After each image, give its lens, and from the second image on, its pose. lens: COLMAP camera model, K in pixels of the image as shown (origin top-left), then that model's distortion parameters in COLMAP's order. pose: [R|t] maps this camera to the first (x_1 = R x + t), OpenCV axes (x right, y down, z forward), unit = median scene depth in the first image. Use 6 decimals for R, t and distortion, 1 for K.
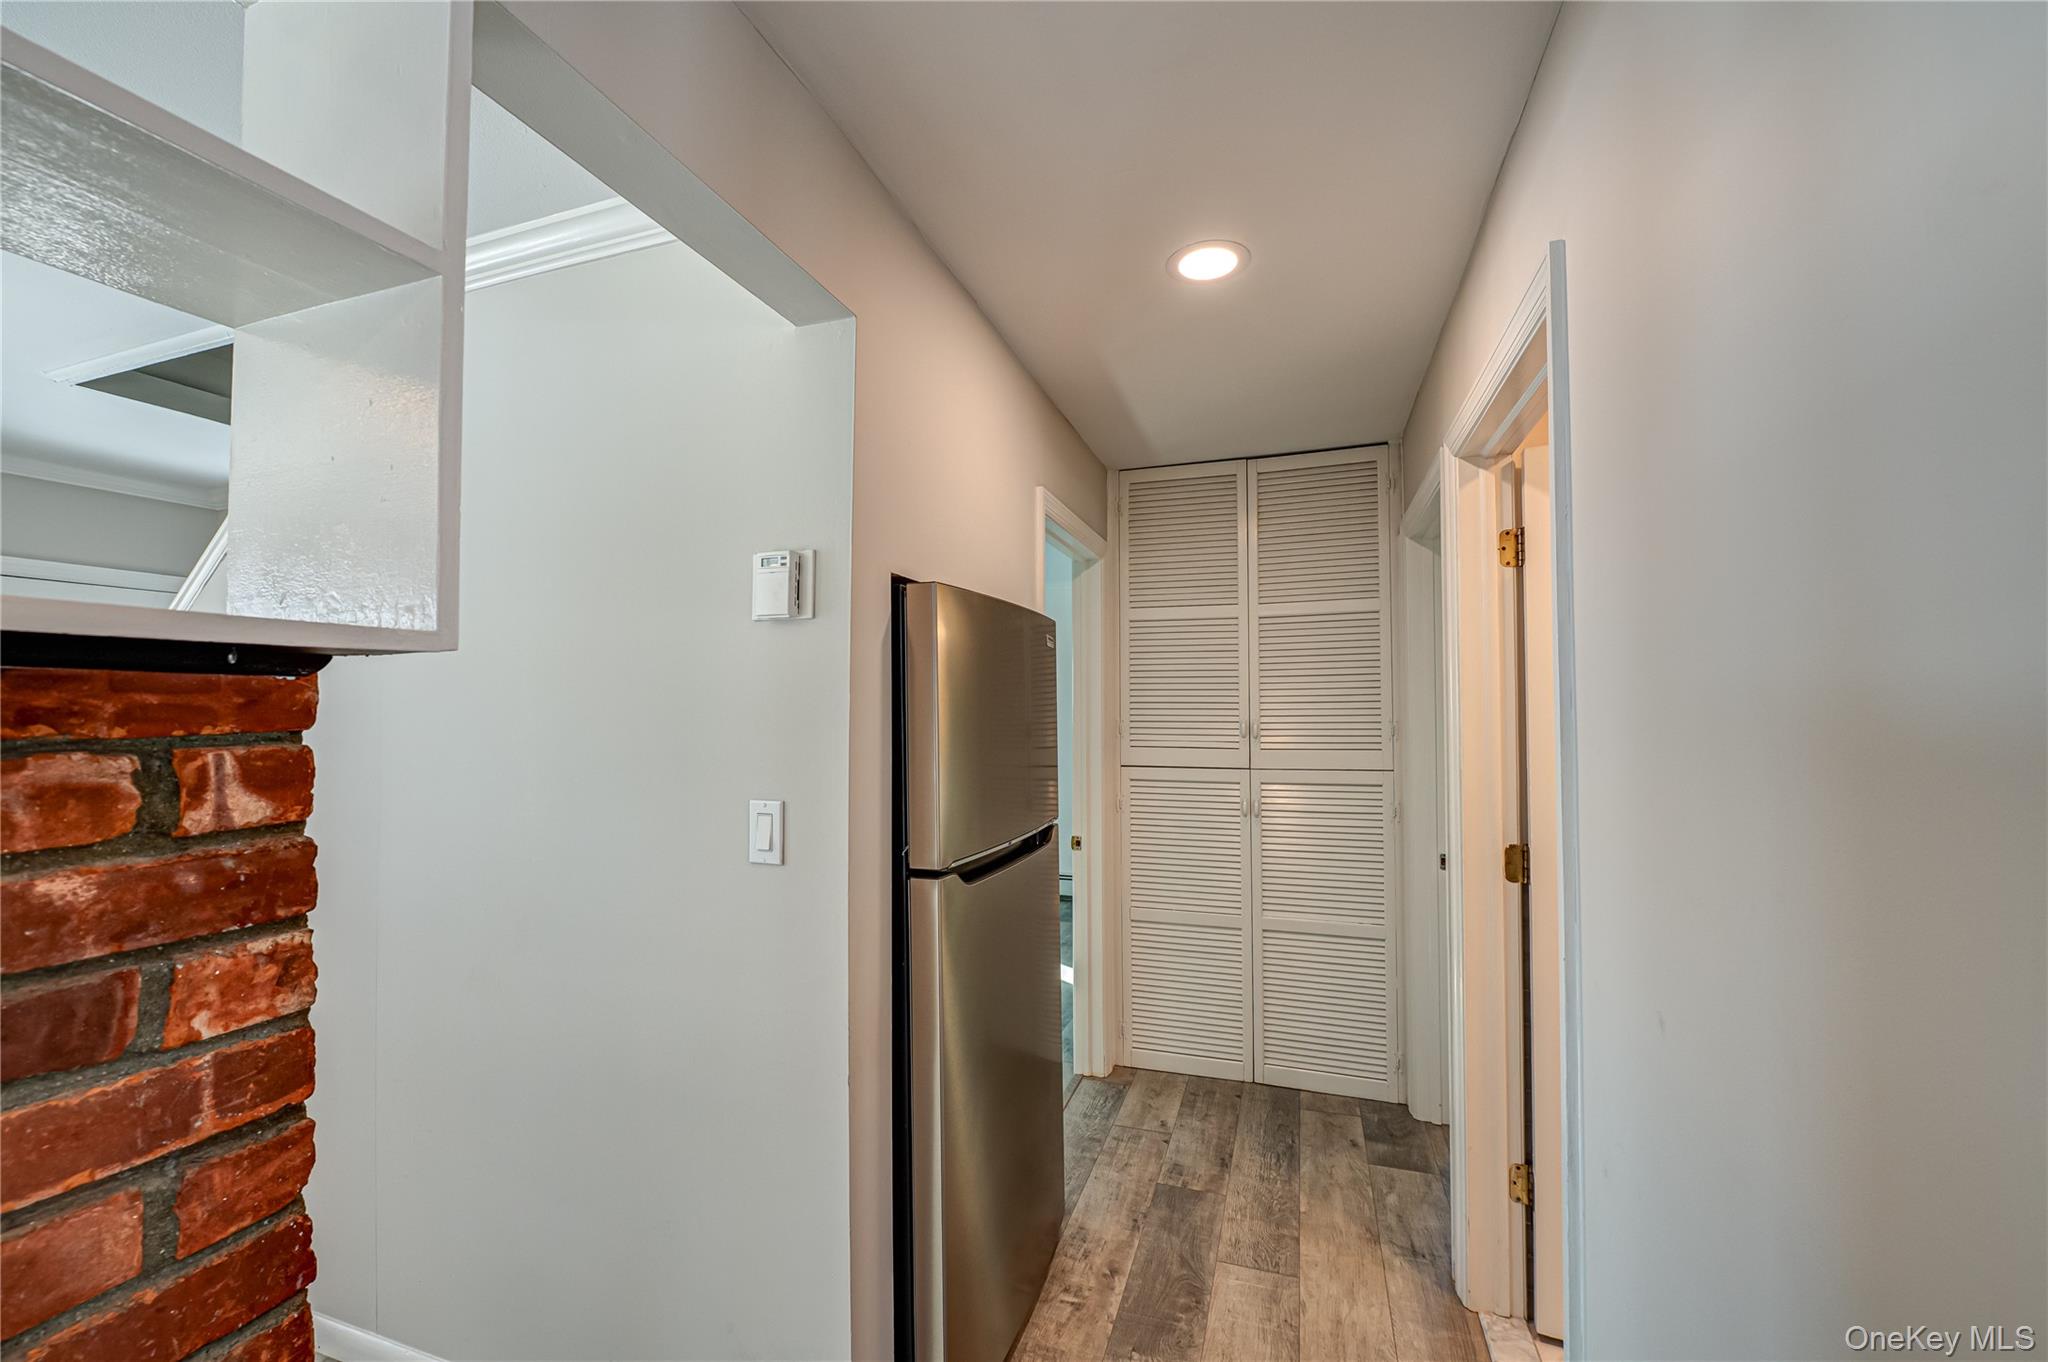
lens RADIAL K [[802.4, 0, 1030.2], [0, 802.4, 686.0], [0, 0, 1]] dist [-0.008602, -0.000352]
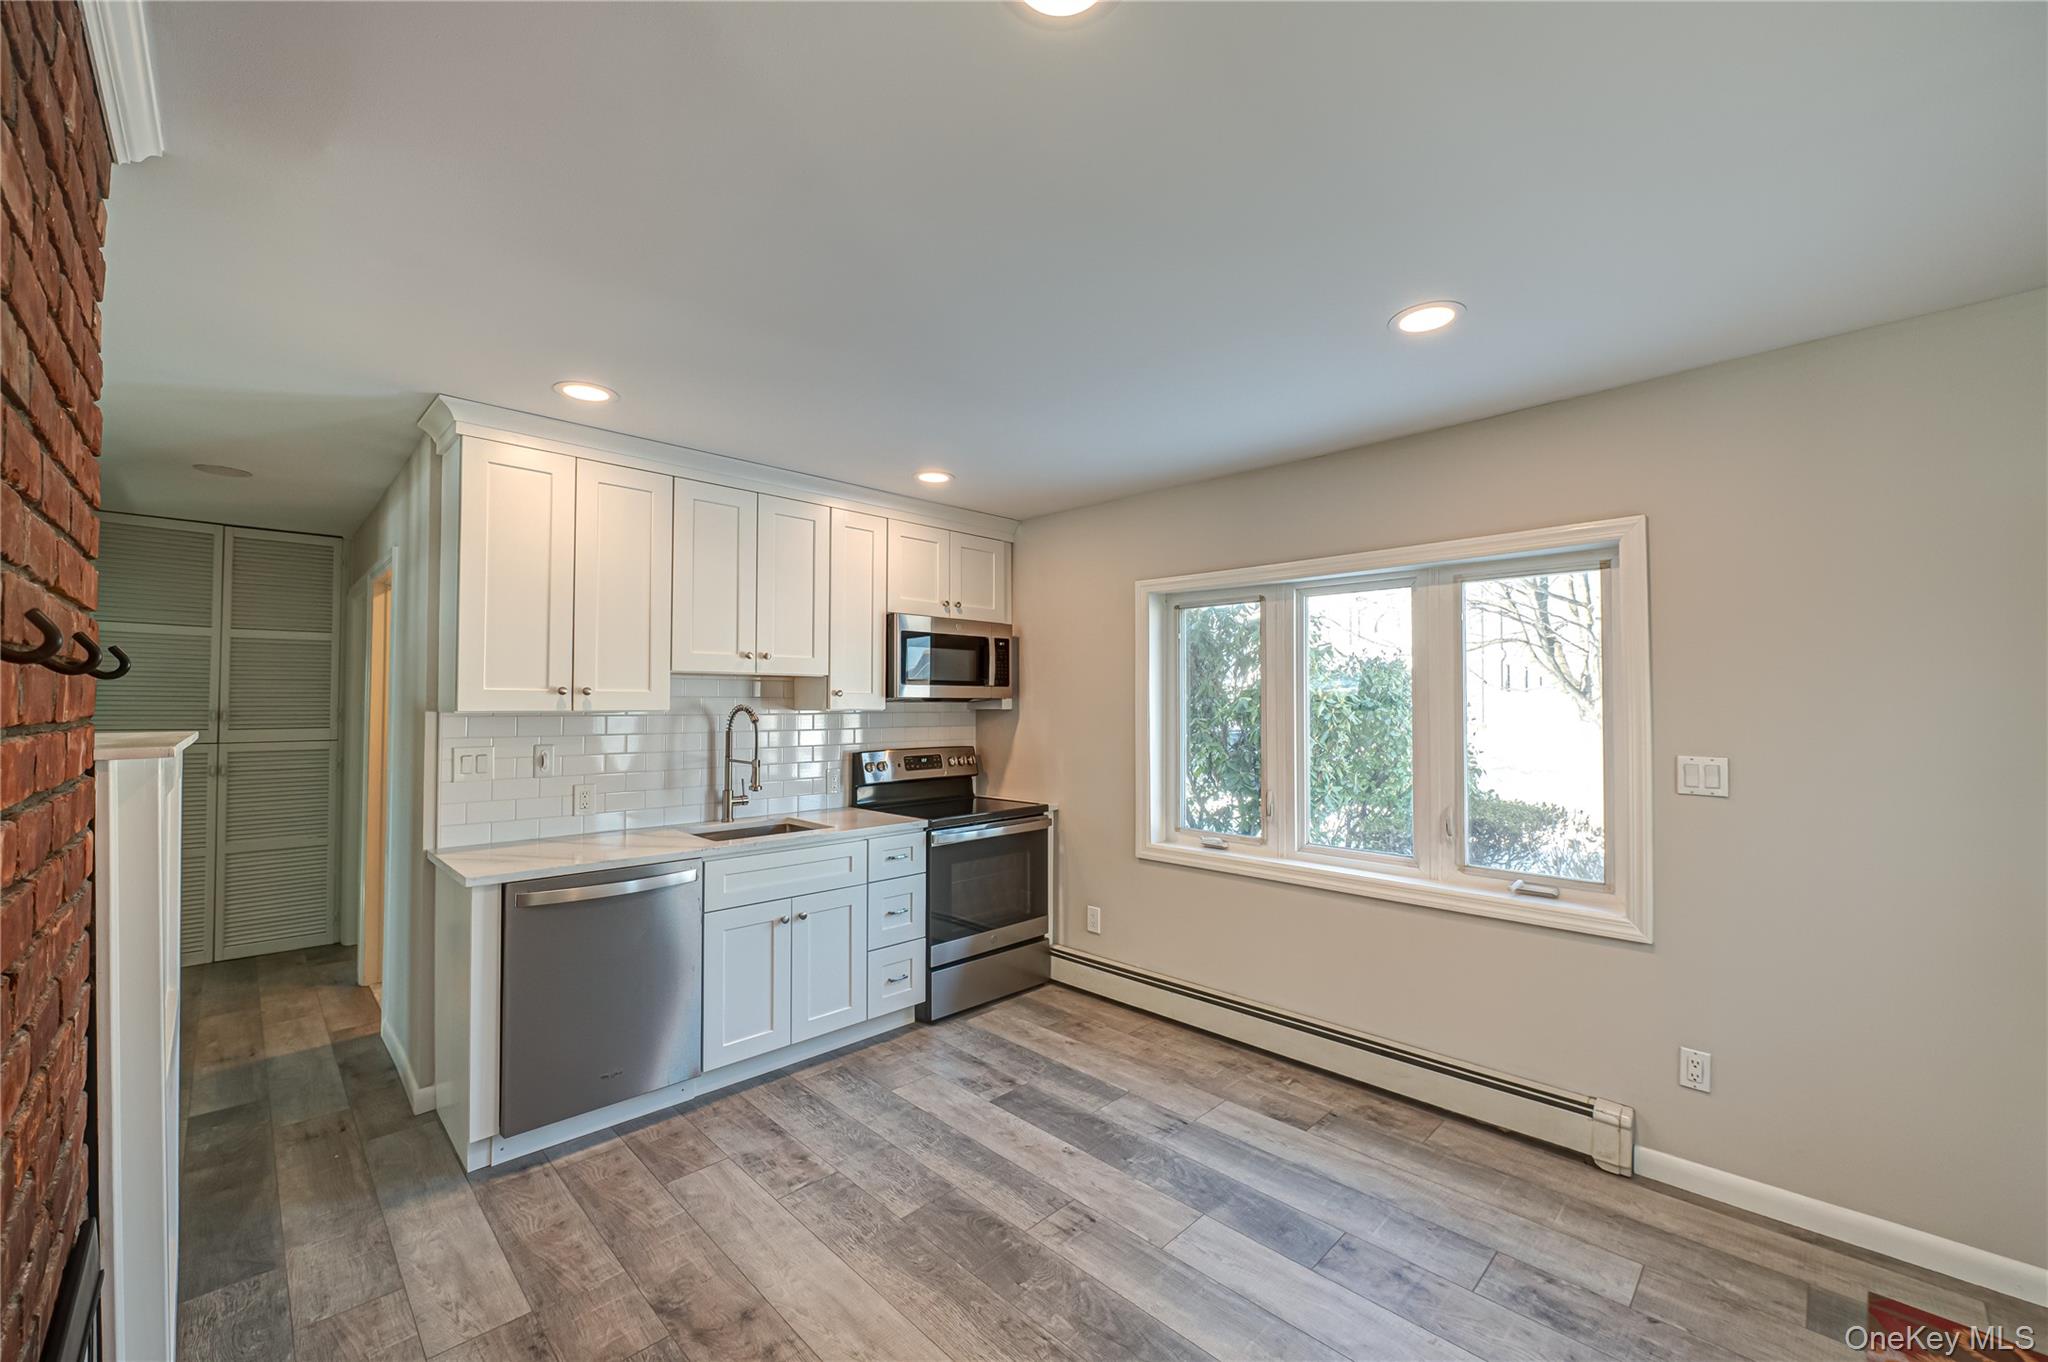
lens RADIAL K [[802.4, 0, 1030.2], [0, 802.4, 686.0], [0, 0, 1]] dist [-0.008602, -0.000352]
pose [[0.443706, 0.024142, 0.895847, -0.383642], [-0.032766, 0.999406, -0.010704, -0.032577], [-0.895573, -0.024604, 0.444233, -0.997514]]
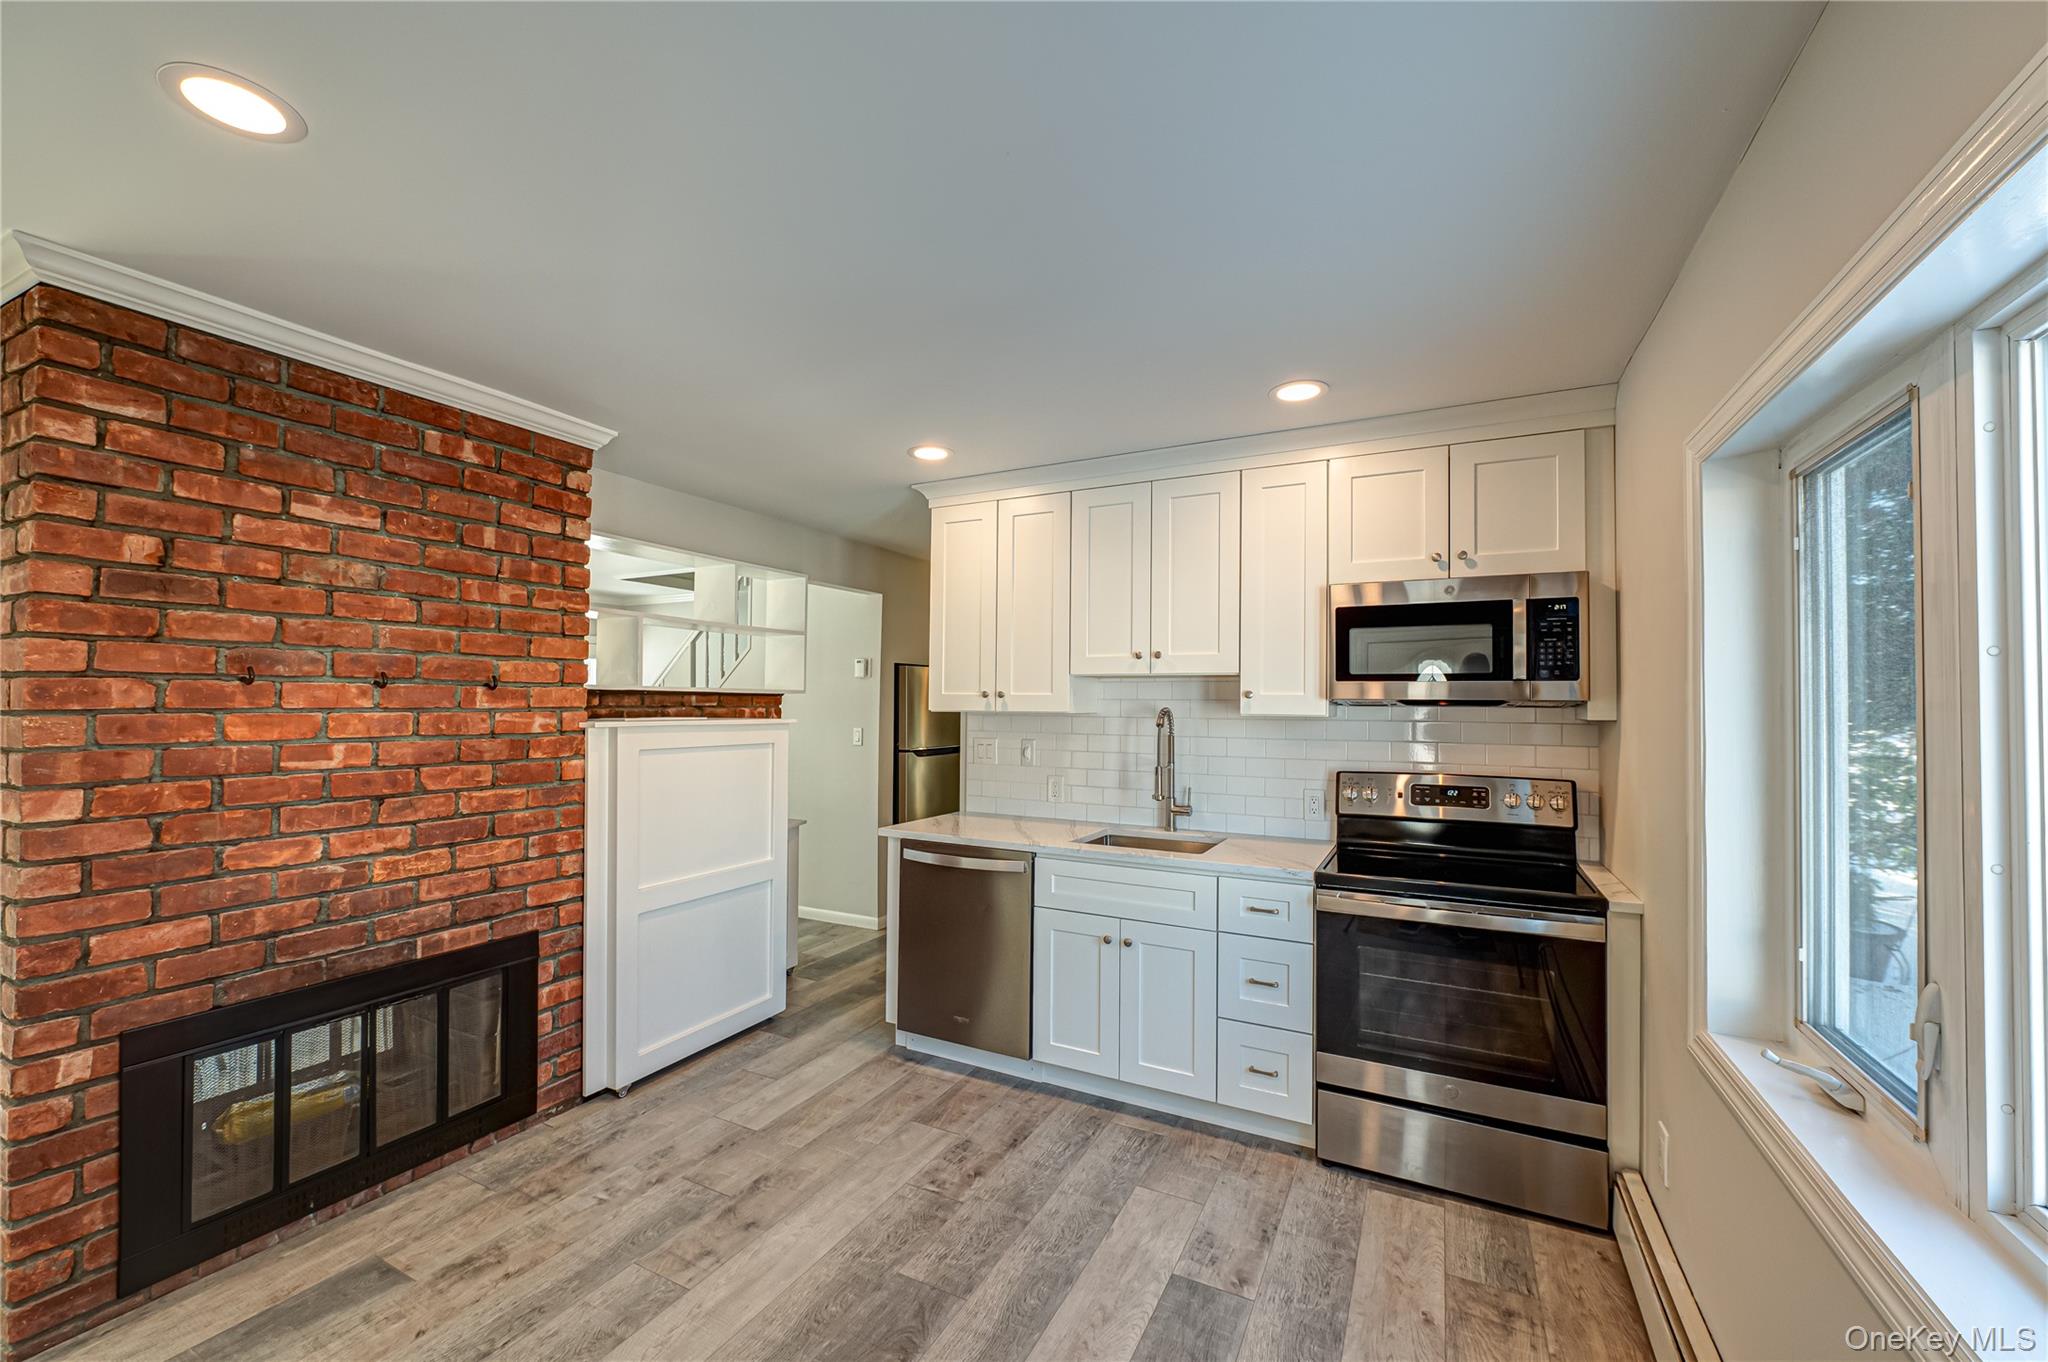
lens RADIAL K [[802.4, 0, 1030.2], [0, 802.4, 686.0], [0, 0, 1]] dist [-0.008602, -0.000352]
pose [[0.989564, 0.009064, -0.143811, 0.477089], [-0.007697, 0.999920, 0.010060, -0.043618], [0.143891, -0.008848, 0.989554, -1.225714]]
